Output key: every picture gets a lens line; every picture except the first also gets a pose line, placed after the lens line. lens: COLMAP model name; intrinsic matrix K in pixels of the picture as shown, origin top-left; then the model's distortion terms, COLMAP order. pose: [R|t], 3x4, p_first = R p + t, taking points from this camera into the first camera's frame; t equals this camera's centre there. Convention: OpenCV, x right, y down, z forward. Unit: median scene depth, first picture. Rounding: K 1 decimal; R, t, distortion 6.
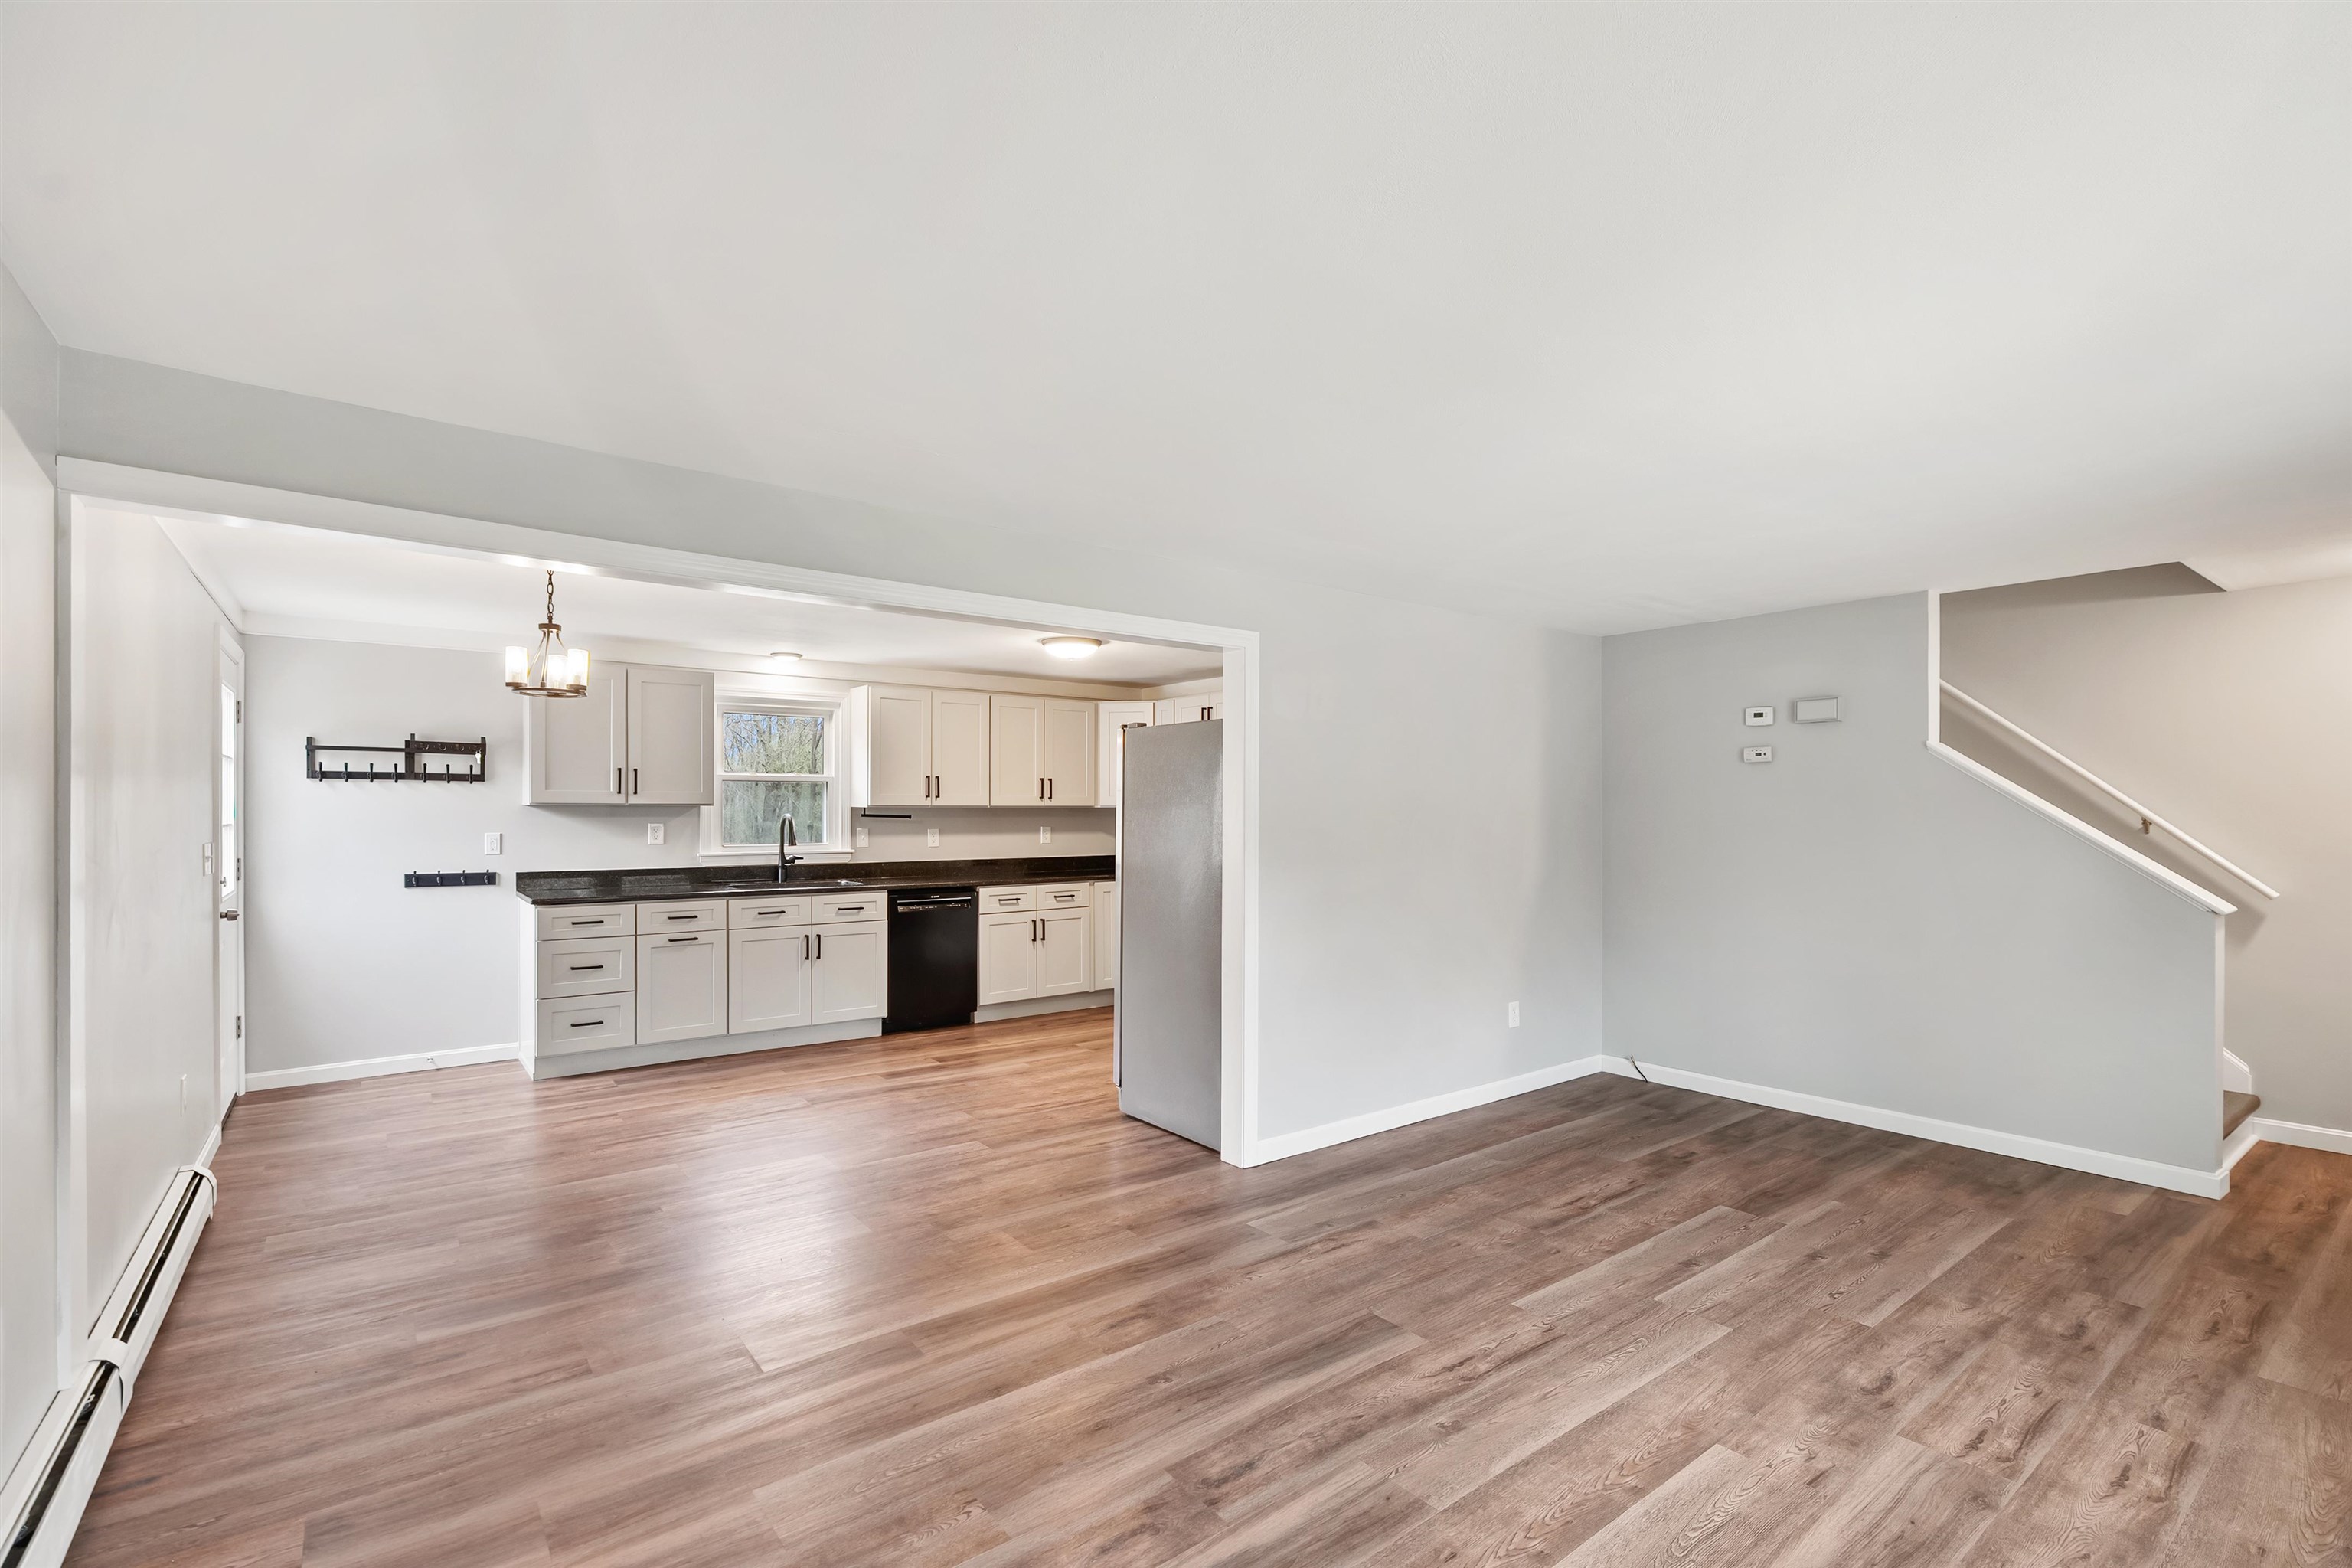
lens RADIAL K [[1057.8, 0, 1152.0], [0, 1057.8, 819.5], [0, 0, 1]] dist [-0.012824, 0.003519]
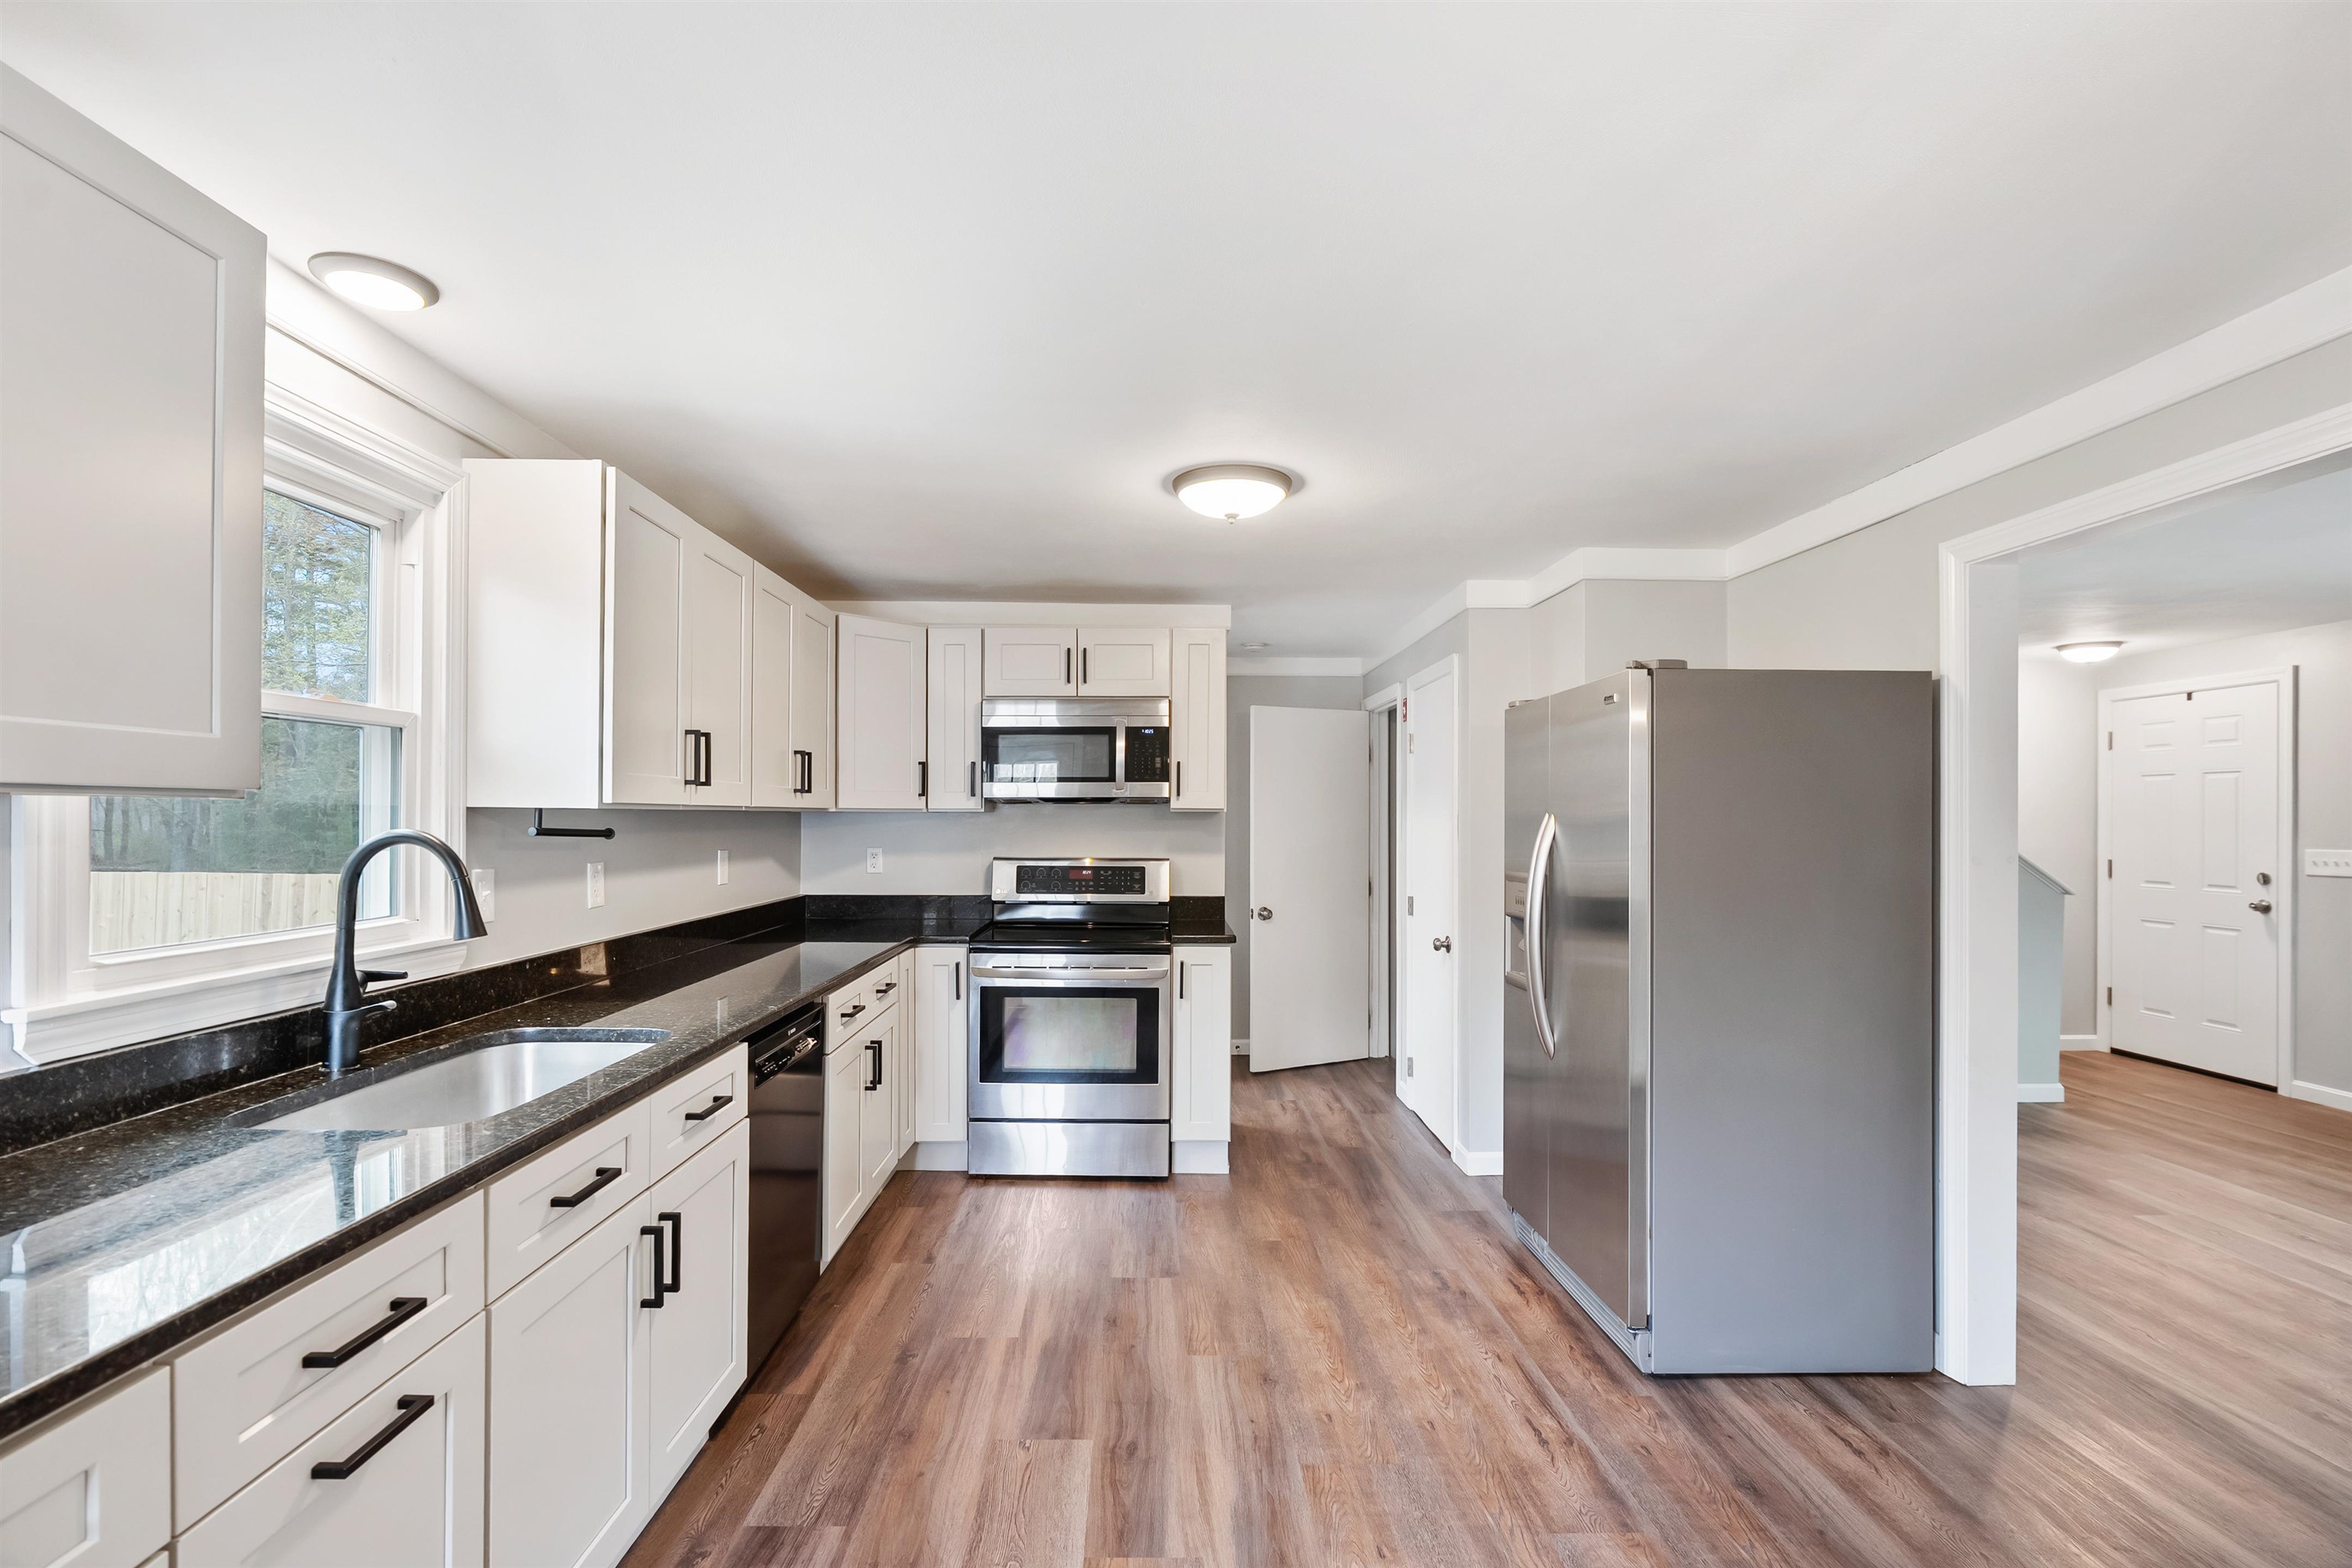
lens RADIAL K [[1057.8, 0, 1159.1], [0, 1057.8, 829.8], [0, 0, 1]] dist [-0.012824, 0.003519]
pose [[0.581382, -0.008164, 0.813590, -0.697909], [0.004688, 0.999967, 0.006684, -0.008650], [-0.813617, -0.000072, 0.581401, 1.015209]]
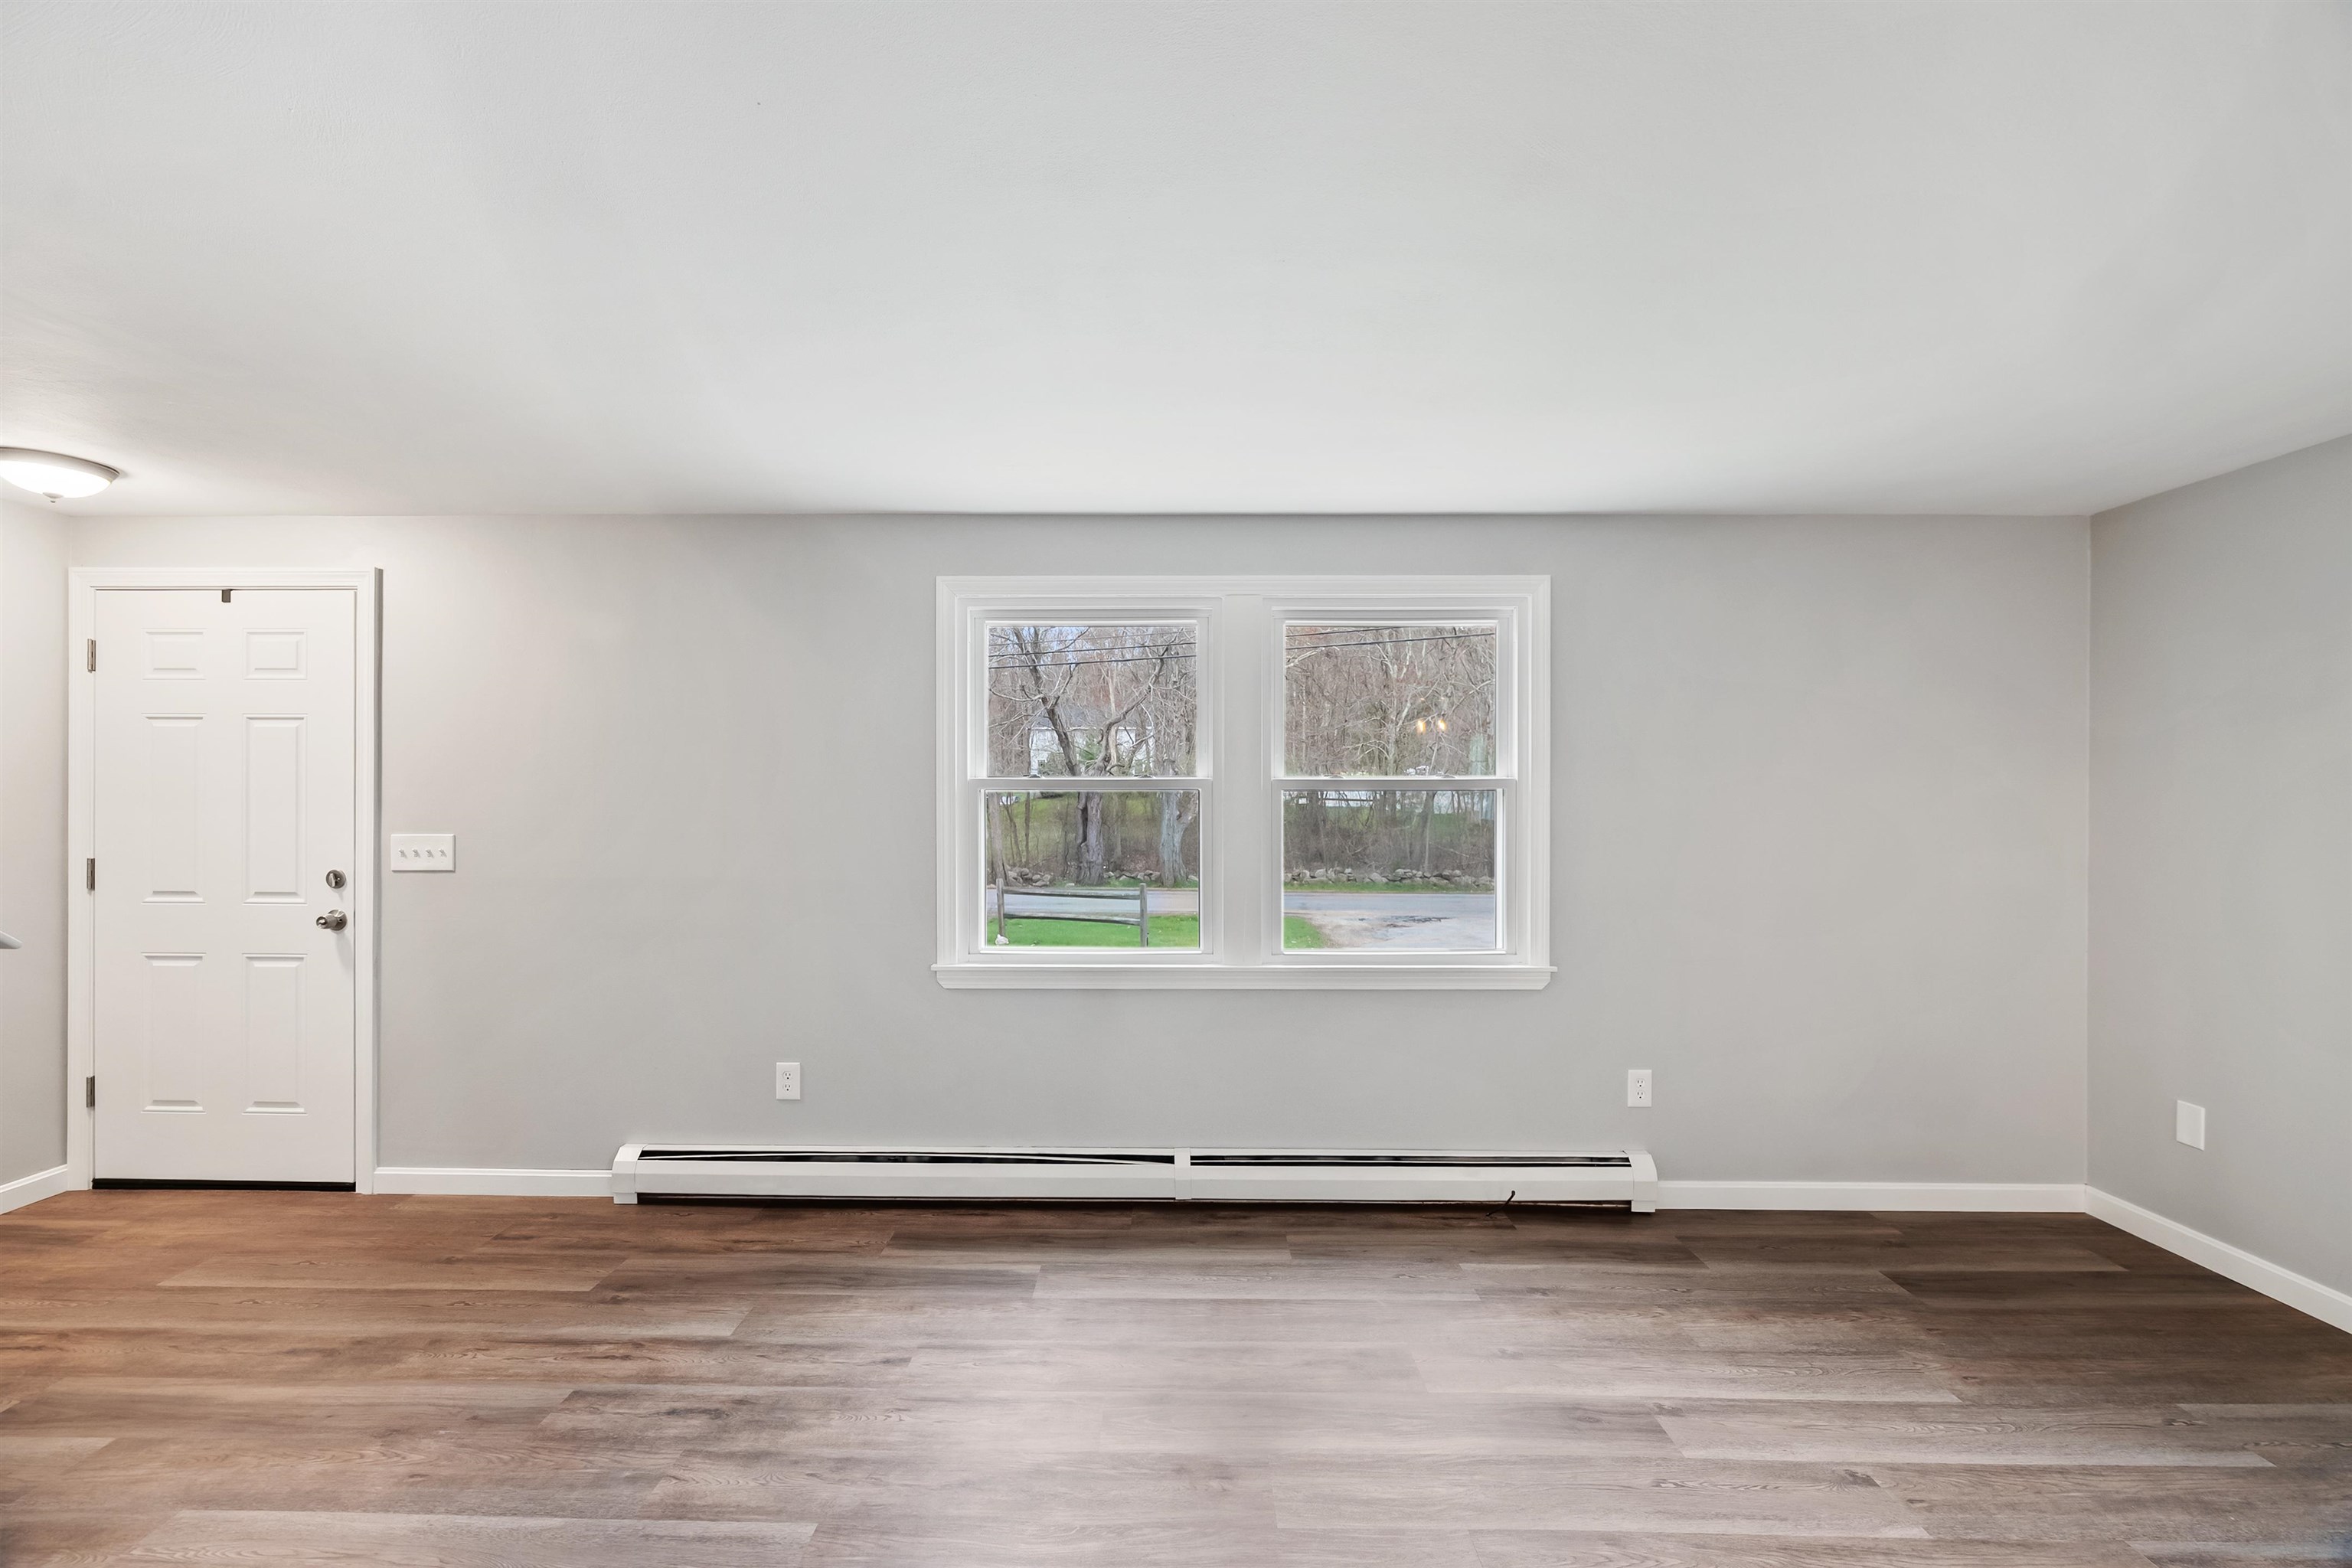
lens RADIAL K [[1057.8, 0, 1169.9], [0, 1057.8, 784.3], [0, 0, 1]] dist [-0.012824, 0.003519]
pose [[-0.796832, -0.000042, 0.604201, 0.042491], [-0.000093, 1.000000, -0.000053, -0.011226], [-0.604201, -0.000099, -0.796832, 0.936299]]
